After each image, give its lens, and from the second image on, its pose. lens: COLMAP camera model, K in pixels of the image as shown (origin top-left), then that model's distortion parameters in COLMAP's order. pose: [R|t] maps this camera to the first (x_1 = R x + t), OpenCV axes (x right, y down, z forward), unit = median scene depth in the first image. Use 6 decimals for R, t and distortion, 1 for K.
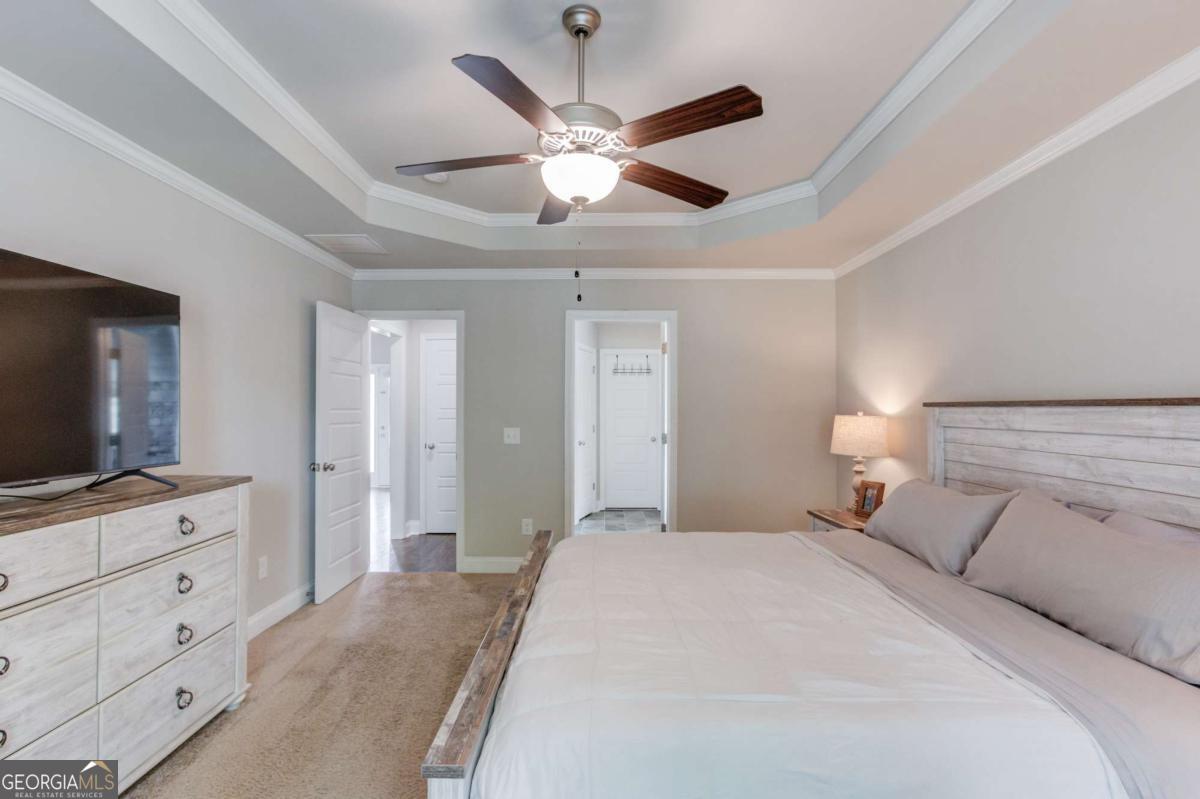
lens RADIAL K [[579.1, 0, 600.1], [0, 579.1, 401.9], [0, 0, 1]] dist [0.003668, 0.000397]
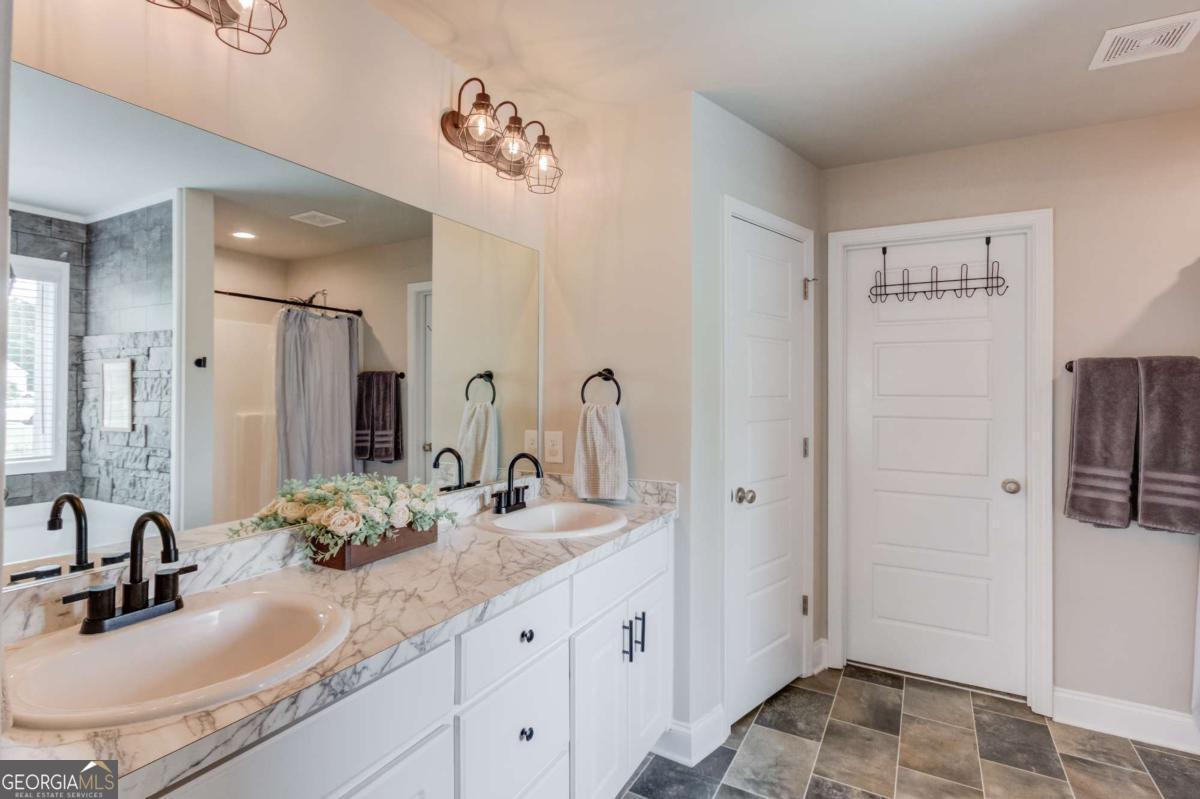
lens RADIAL K [[579.1, 0, 590.8], [0, 579.1, 398.4], [0, 0, 1]] dist [0.003668, 0.000397]
pose [[0.840658, 0.009132, -0.541489, 0.124875], [0.001350, 0.999819, 0.018958, 0.010998], [0.541565, -0.016668, 0.840494, 1.044894]]
